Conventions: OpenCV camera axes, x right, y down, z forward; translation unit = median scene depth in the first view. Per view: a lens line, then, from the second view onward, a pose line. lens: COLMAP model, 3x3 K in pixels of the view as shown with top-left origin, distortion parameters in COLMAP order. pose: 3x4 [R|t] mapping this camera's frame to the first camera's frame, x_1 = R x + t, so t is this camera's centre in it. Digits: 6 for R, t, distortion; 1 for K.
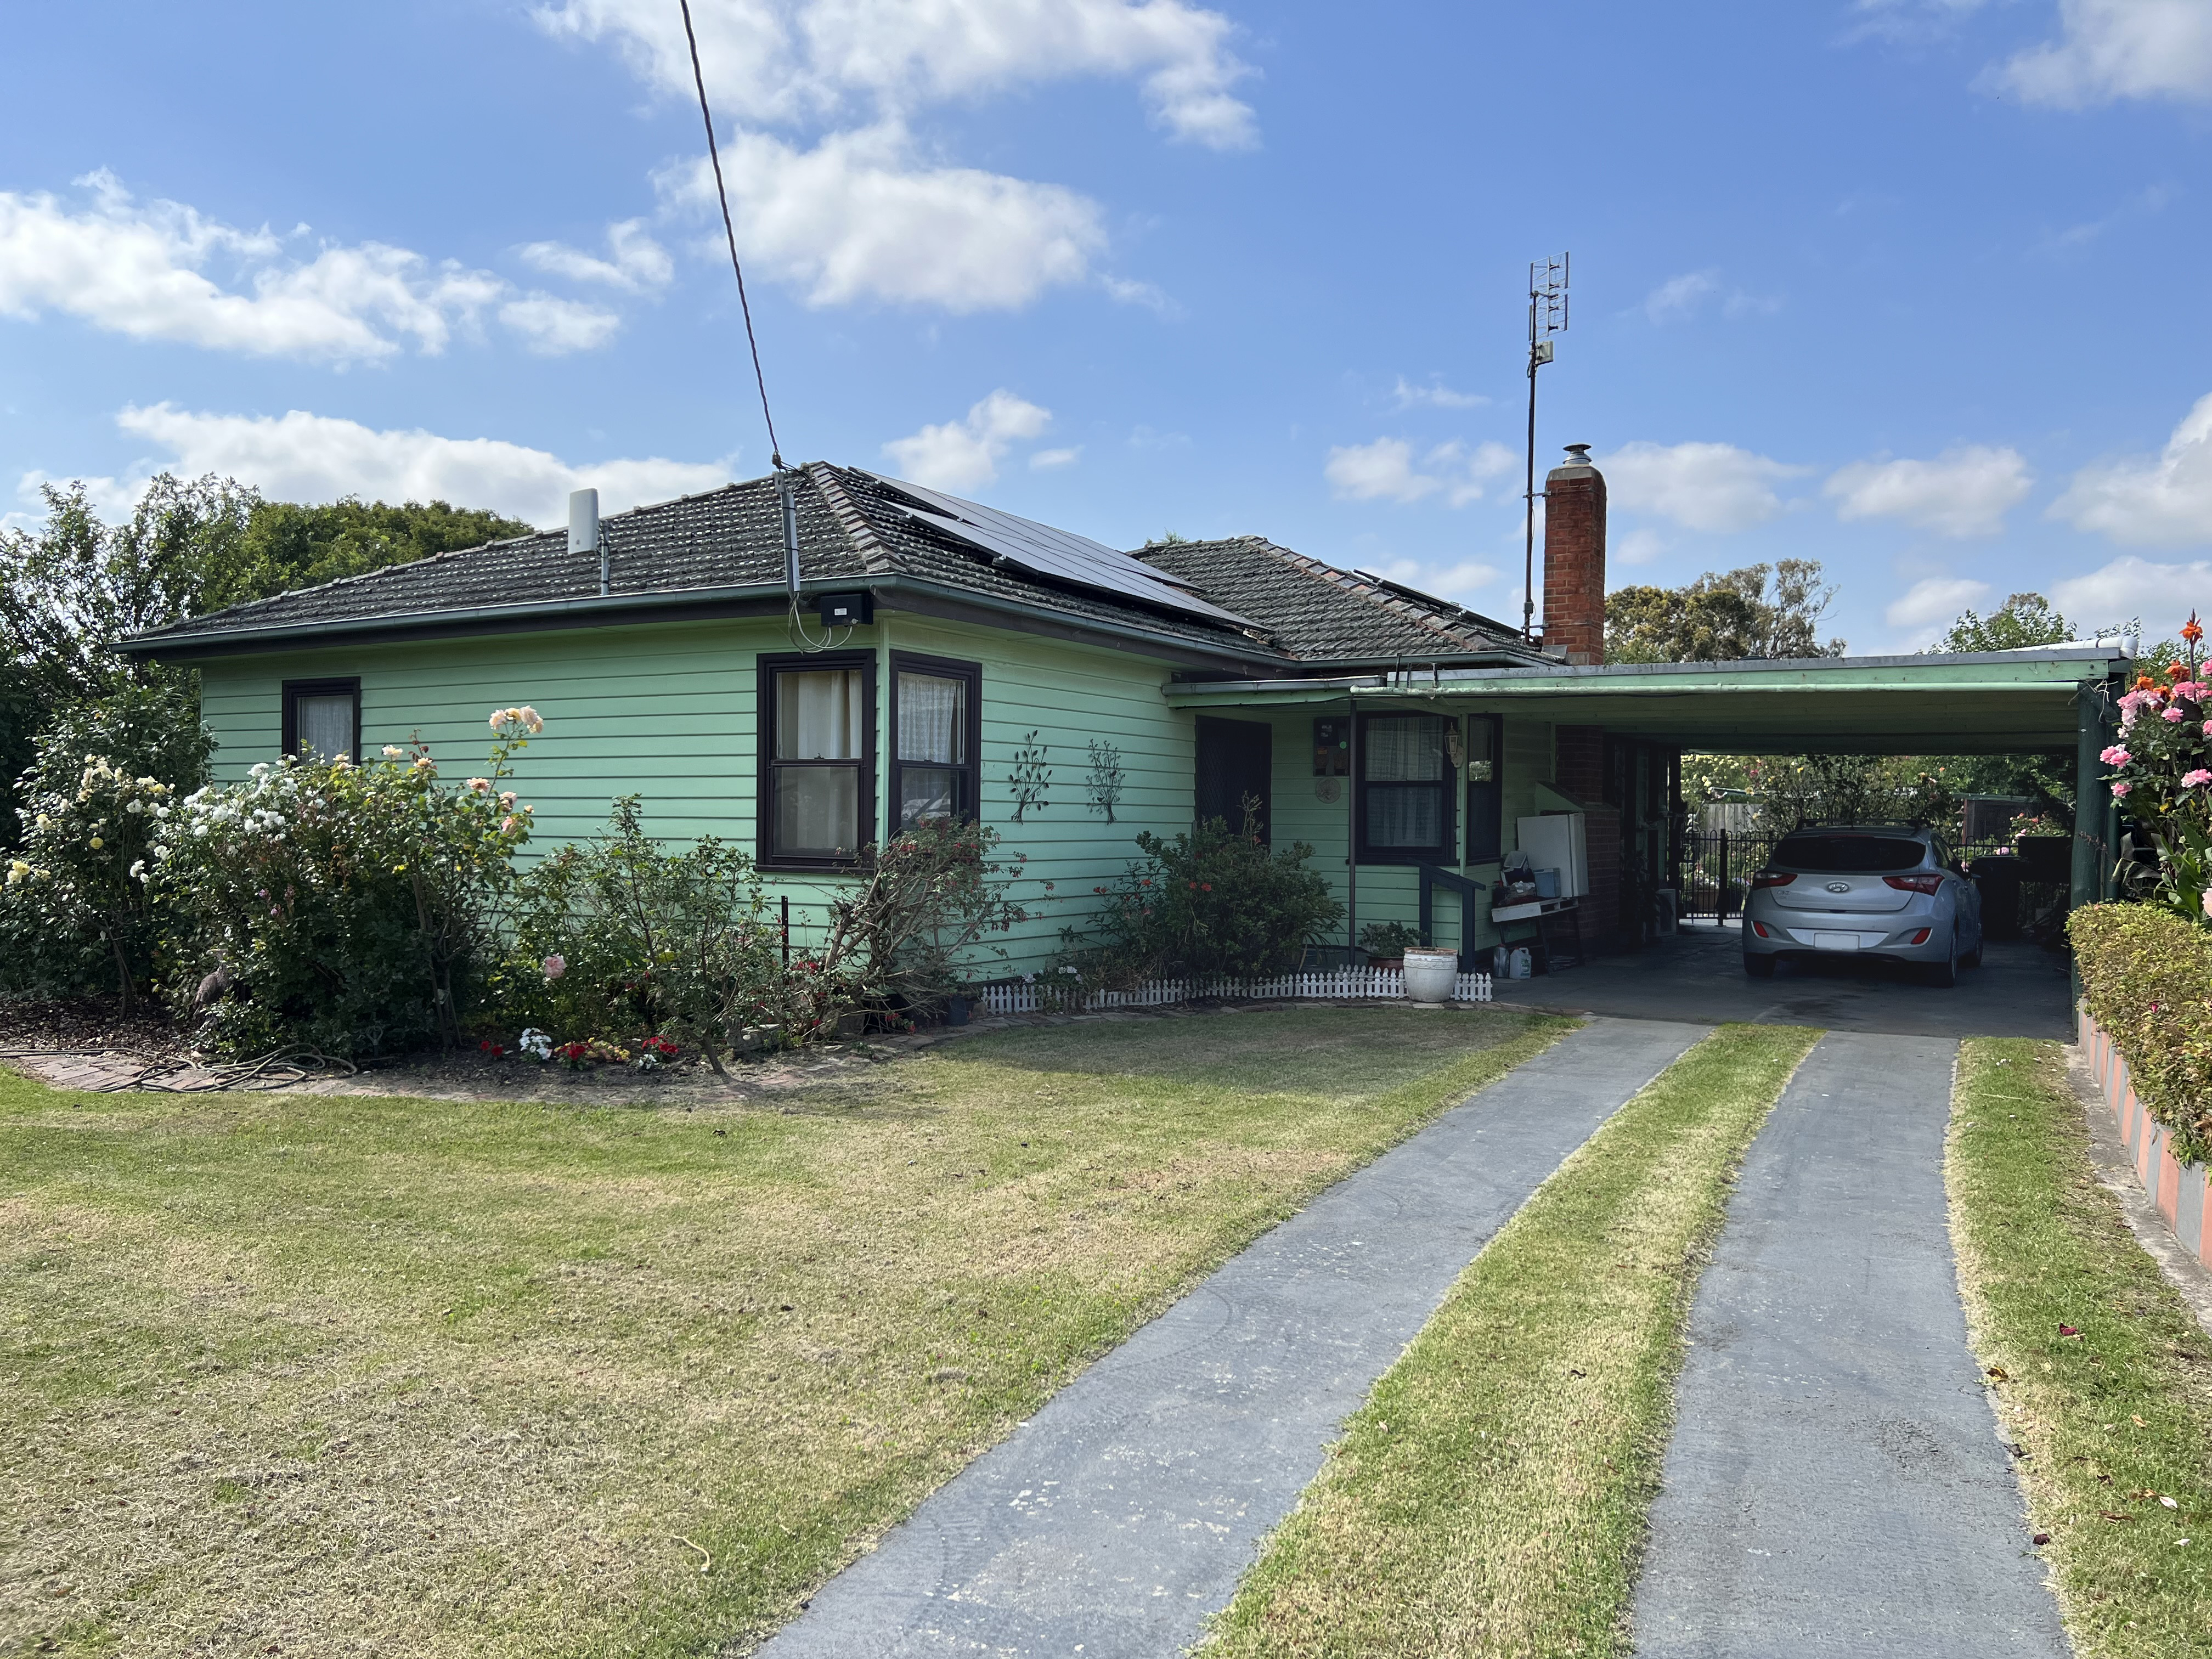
lens RADIAL K [[1638.9, 0, 1106.0], [0, 1638.9, 829.5], [0, 0, 1]] dist [0.155938, -0.346742]
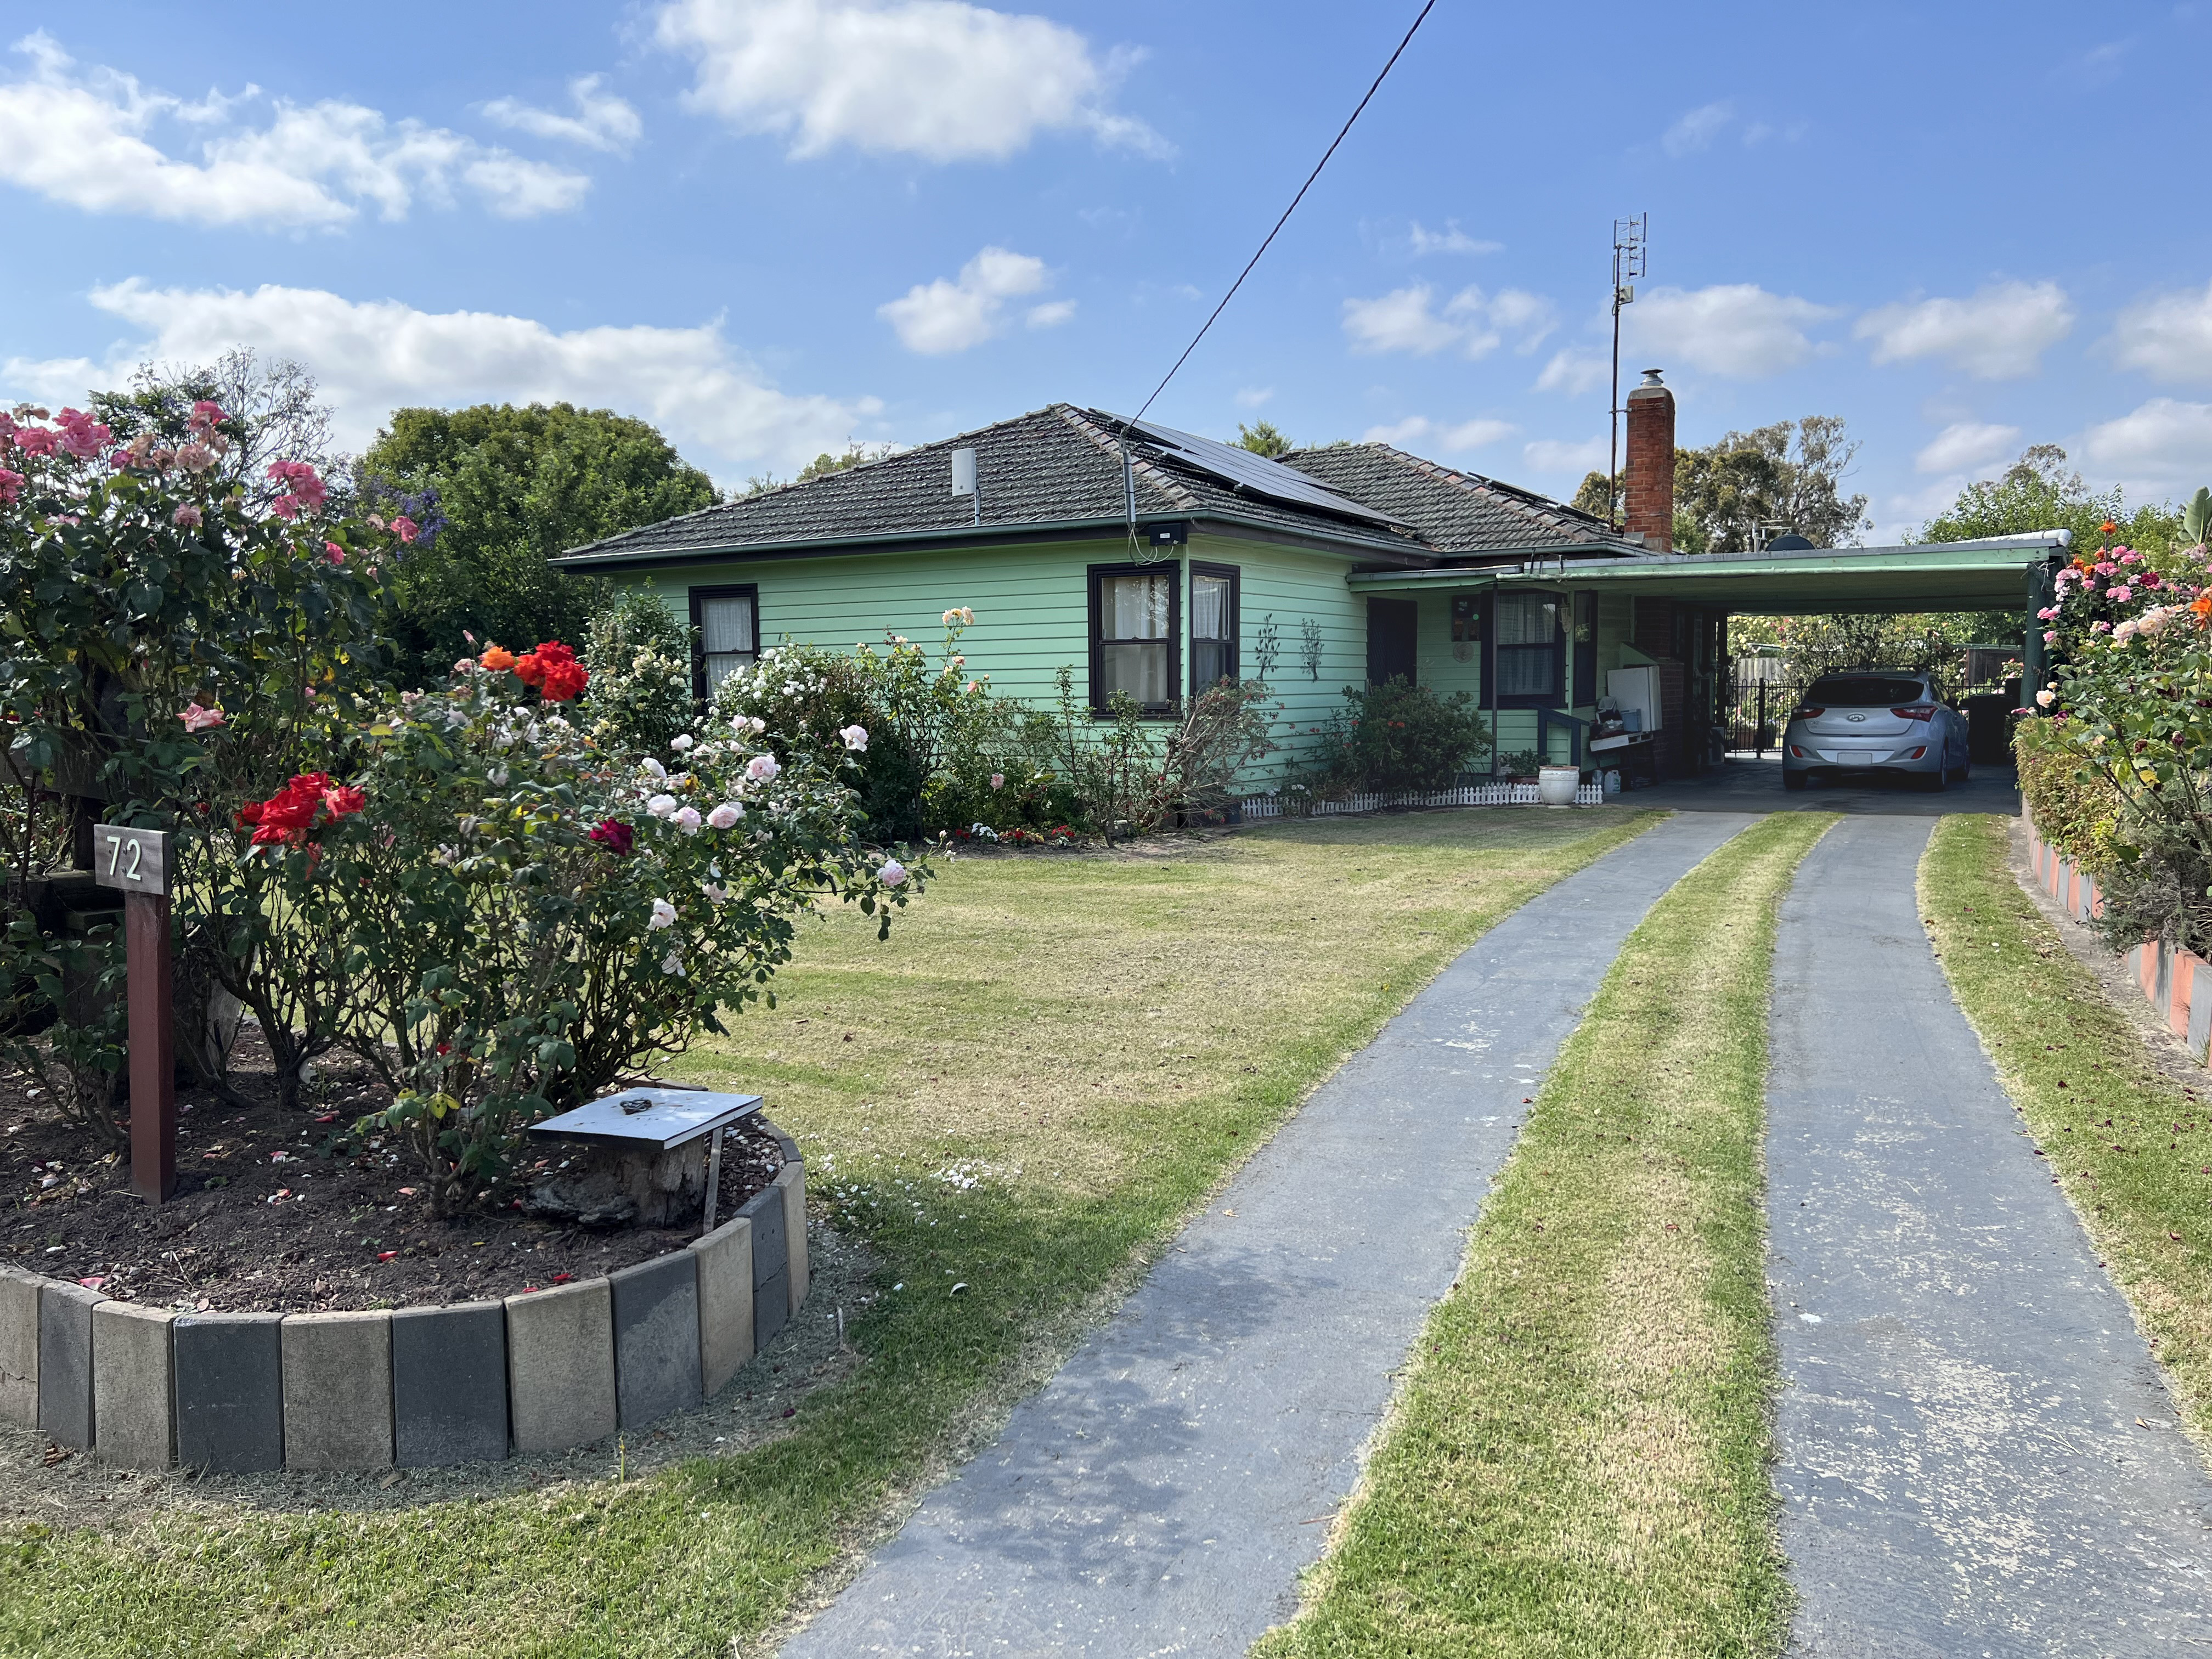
lens RADIAL K [[1623.3, 0, 1122.4], [0, 1623.3, 836.8], [0, 0, 1]] dist [0.050794, -0.055637]
pose [[0.999703, -0.022155, -0.010106, -0.141119], [0.022925, 0.996223, 0.083748, 0.008013], [0.008212, -0.083955, 0.996436, -0.329683]]
